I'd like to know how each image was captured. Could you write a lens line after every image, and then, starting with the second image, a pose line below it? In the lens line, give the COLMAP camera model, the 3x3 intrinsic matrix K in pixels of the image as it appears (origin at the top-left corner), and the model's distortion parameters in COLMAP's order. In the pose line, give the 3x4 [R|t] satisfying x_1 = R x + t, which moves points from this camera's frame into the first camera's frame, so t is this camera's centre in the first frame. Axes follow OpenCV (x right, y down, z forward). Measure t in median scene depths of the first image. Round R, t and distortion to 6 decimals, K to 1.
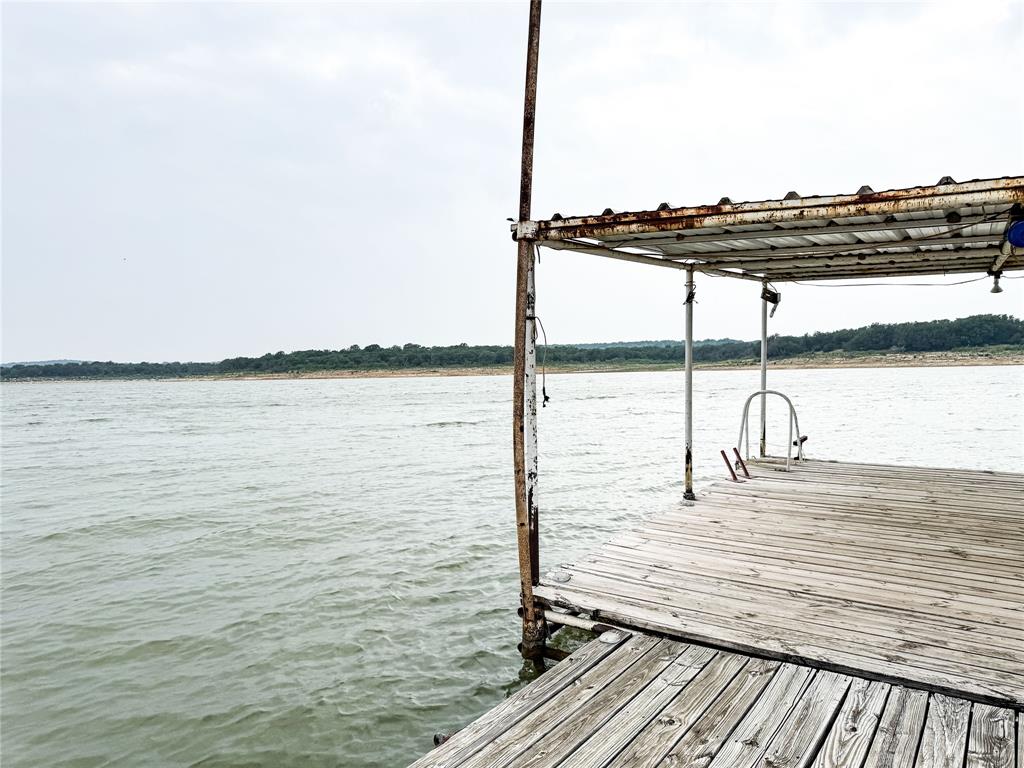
lens RADIAL K [[713.2, 0, 512.0], [0, 713.2, 384.0], [0, 0, 1]] dist [0.028894, -0.046140]
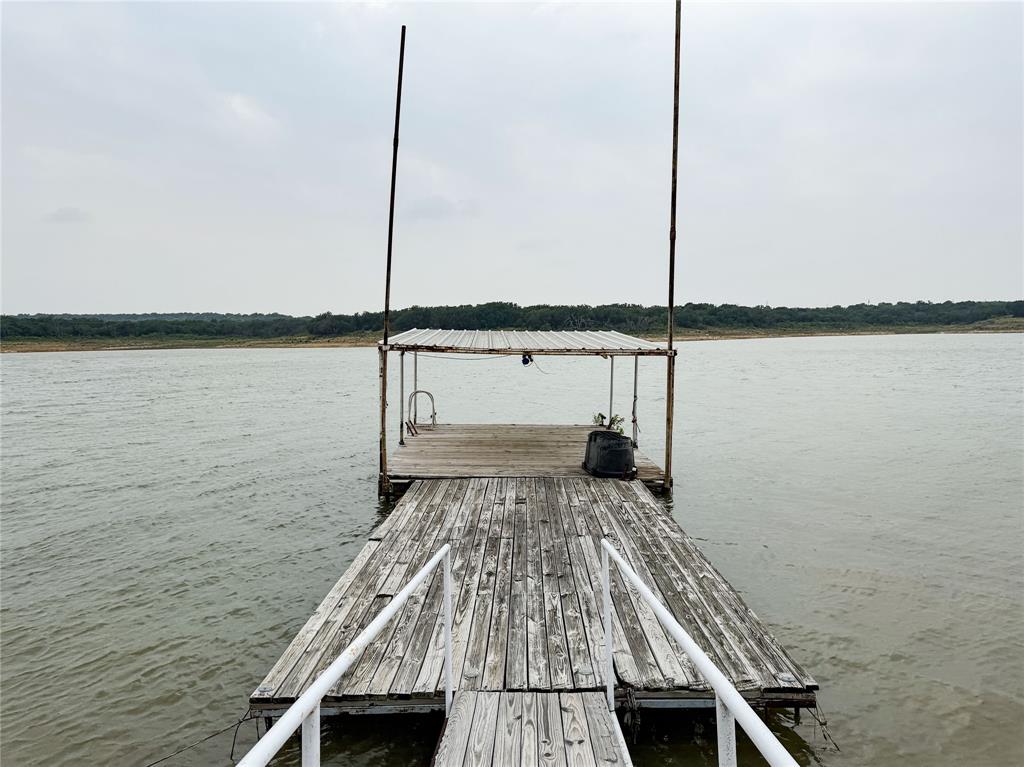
lens RADIAL K [[727.3, 0, 512.0], [0, 727.3, 383.5], [0, 0, 1]] dist [0.088076, -0.112892]
pose [[0.822825, -0.026689, 0.567668, -1.149833], [0.008337, 0.999356, 0.034901, -0.156699], [-0.568234, -0.023985, 0.822518, -1.596449]]
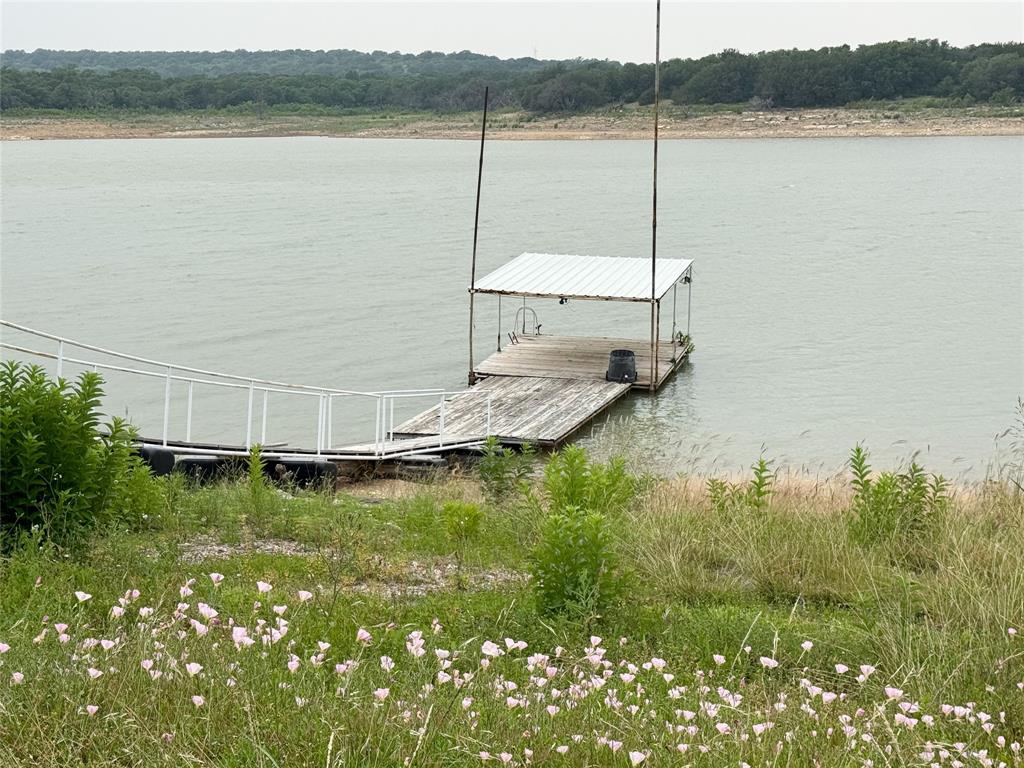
lens RADIAL K [[1574.1, 0, 510.2], [0, 1574.1, 383.3], [0, 0, 1]] dist [0.097231, 0.011237]
pose [[0.949097, -0.046224, 0.311573, -2.718684], [-0.001349, 0.988568, 0.150770, -1.076424], [-0.314981, -0.143516, 0.938185, -8.019465]]
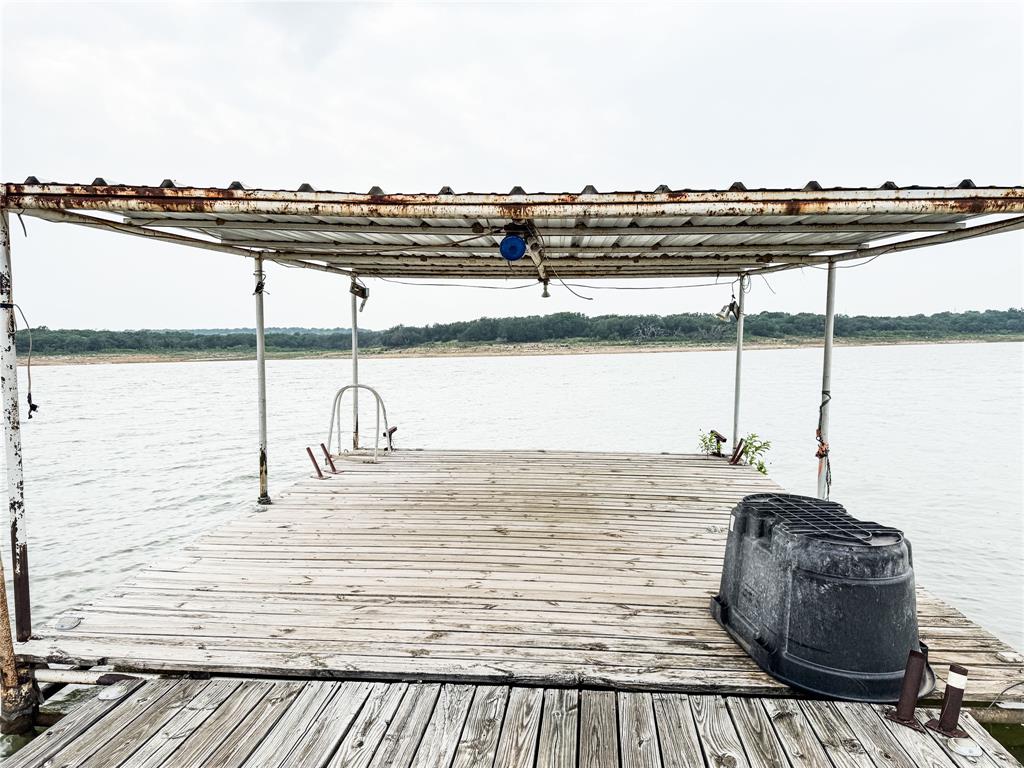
lens RADIAL K [[705.4, 0, 511.1], [0, 705.4, 392.1], [0, 0, 1]] dist [0.081645, -0.097377]
pose [[0.874740, -0.023634, 0.484017, 0.126174], [0.010002, 0.999478, 0.030727, -0.016523], [-0.484490, -0.022037, 0.874519, 0.036505]]
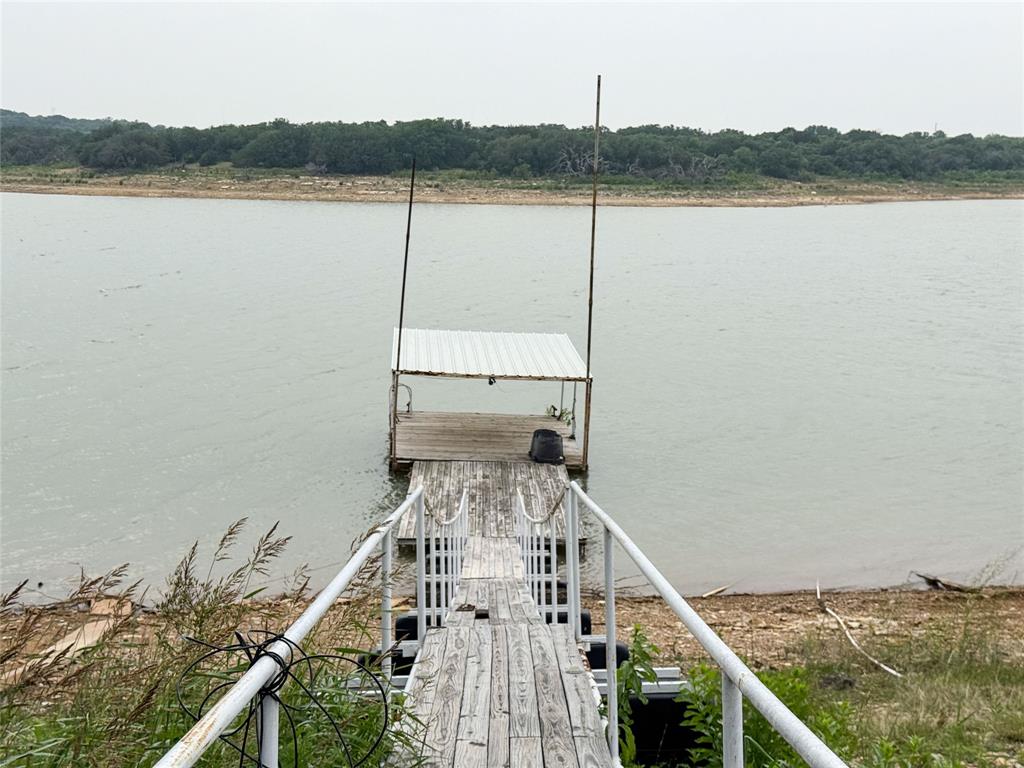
lens RADIAL K [[1408.5, 0, 512.0], [0, 1408.5, 384.0], [0, 0, 1]] dist [0.192624, -0.532718]
pose [[0.799771, -0.055832, 0.597703, -4.204256], [-0.022916, 0.992100, 0.123335, -1.131309], [-0.599867, -0.112337, 0.792174, -5.734272]]
